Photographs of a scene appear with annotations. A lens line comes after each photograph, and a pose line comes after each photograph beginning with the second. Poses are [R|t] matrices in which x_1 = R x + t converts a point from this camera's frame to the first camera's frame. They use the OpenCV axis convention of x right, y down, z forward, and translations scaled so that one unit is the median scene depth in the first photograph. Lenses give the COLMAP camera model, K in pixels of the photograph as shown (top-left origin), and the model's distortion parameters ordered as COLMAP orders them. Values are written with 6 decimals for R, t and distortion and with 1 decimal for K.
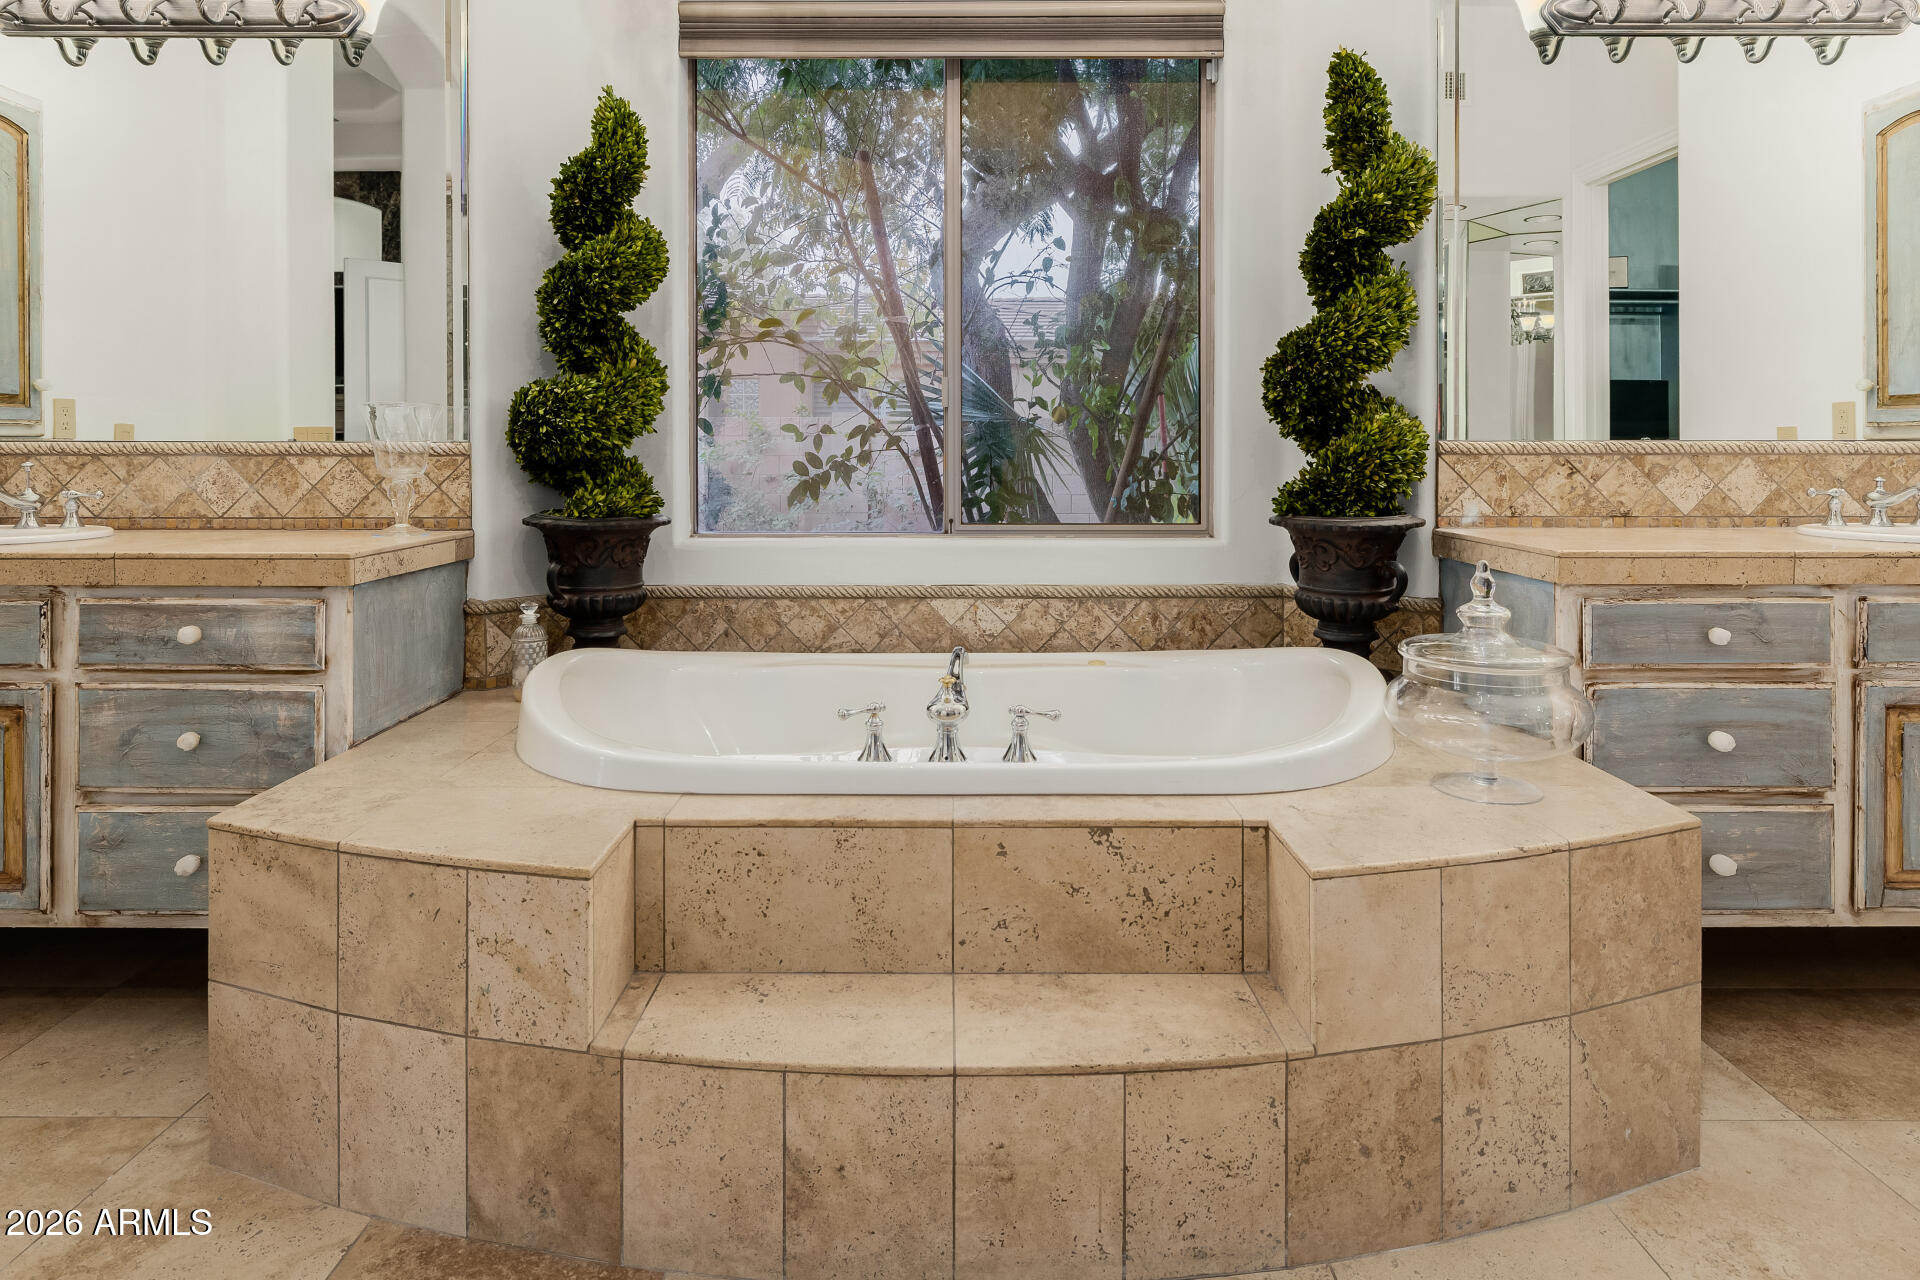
lens RADIAL K [[1109.3, 0, 959.9], [0, 1109.3, 452.0], [0, 0, 1]] dist [-0.002219, 0.001004]
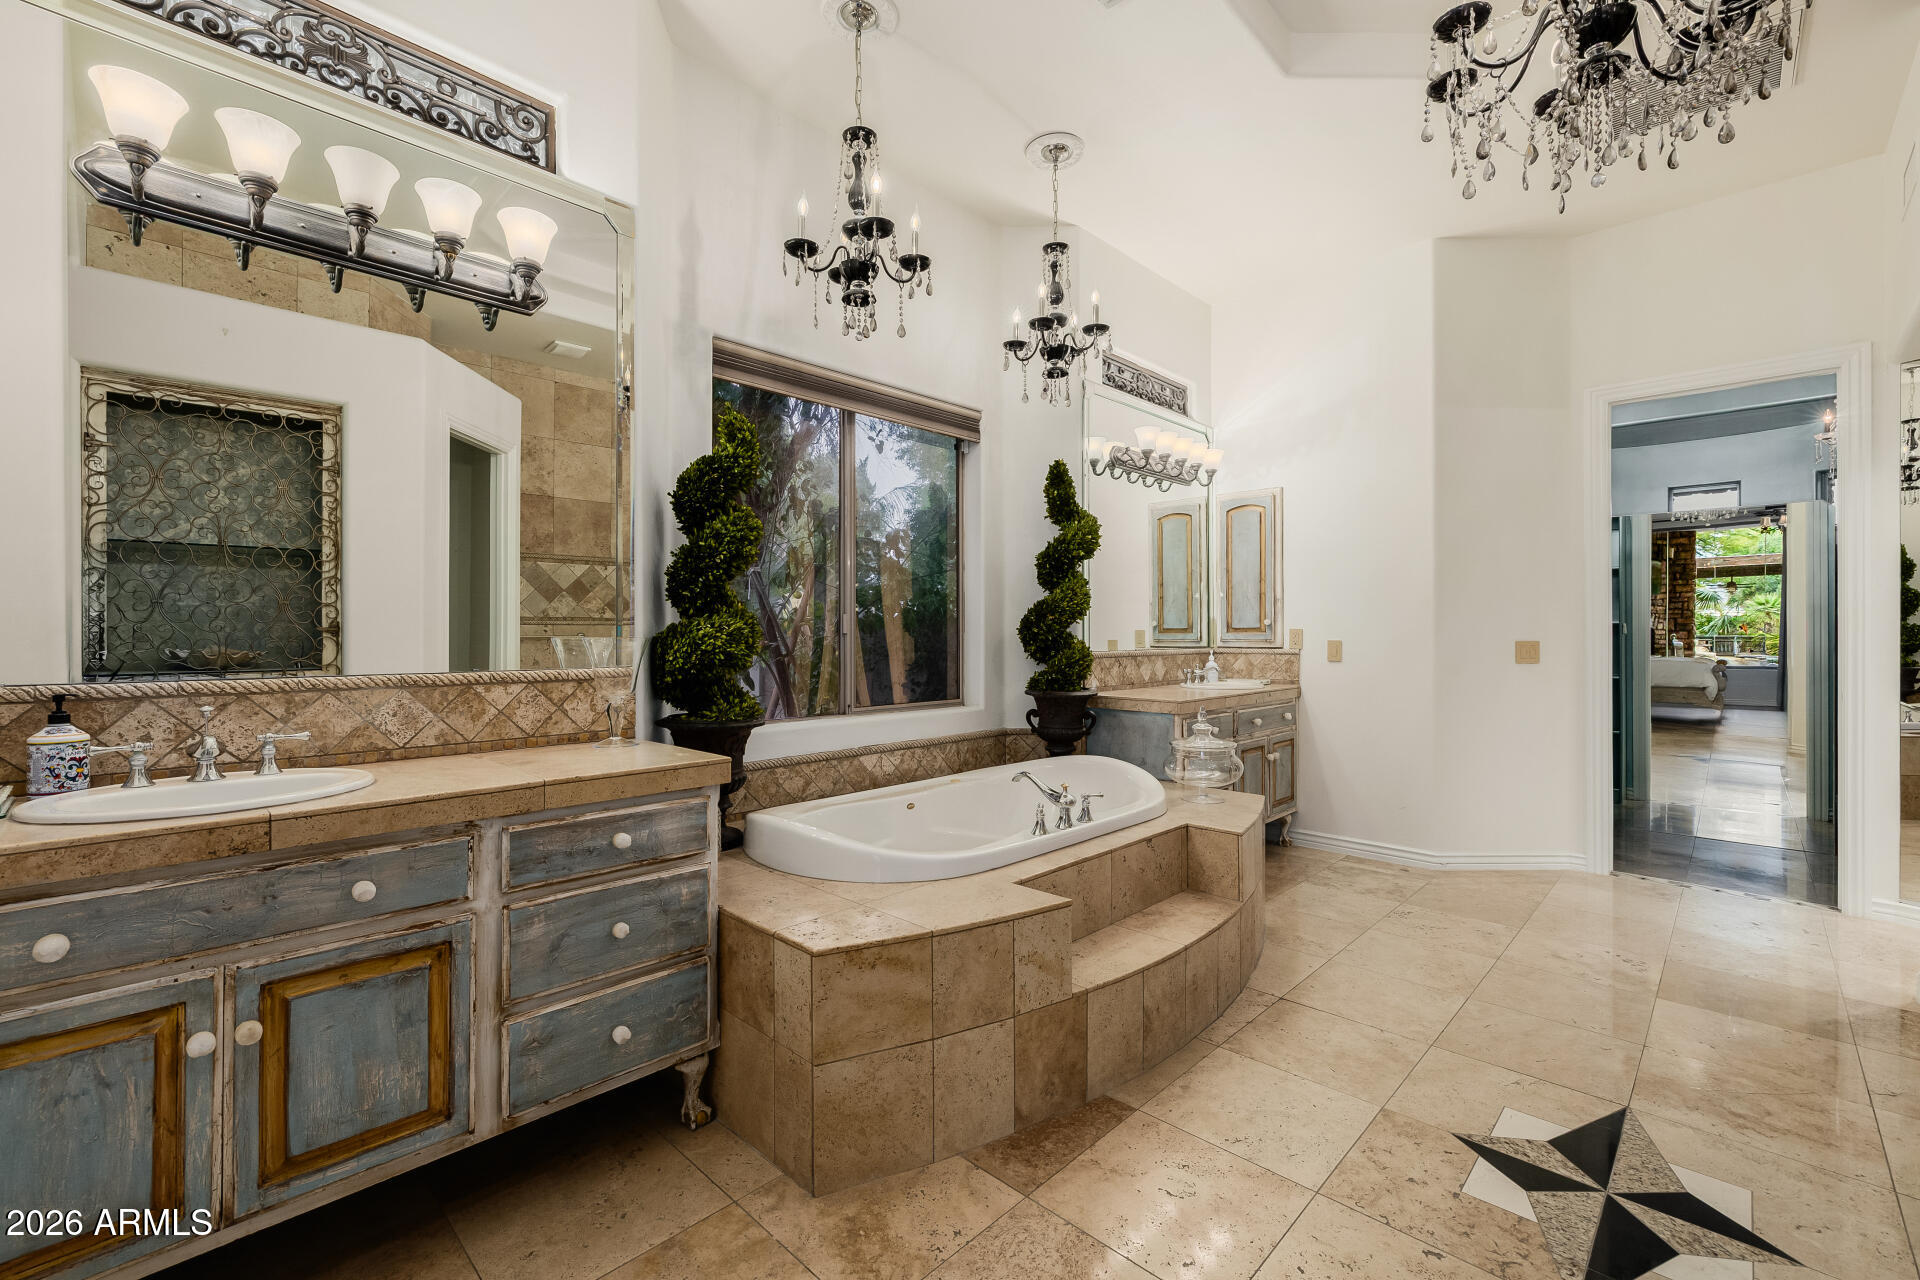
lens RADIAL K [[809.0, 0, 960.0], [0, 809.0, 640.0], [0, 0, 1]] dist [0.000502, 0.000045]
pose [[0.694440, -0.006565, 0.719521, -1.045085], [0.006221, 0.999976, 0.003120, -0.049564], [-0.719524, 0.002310, 0.694464, 0.133105]]
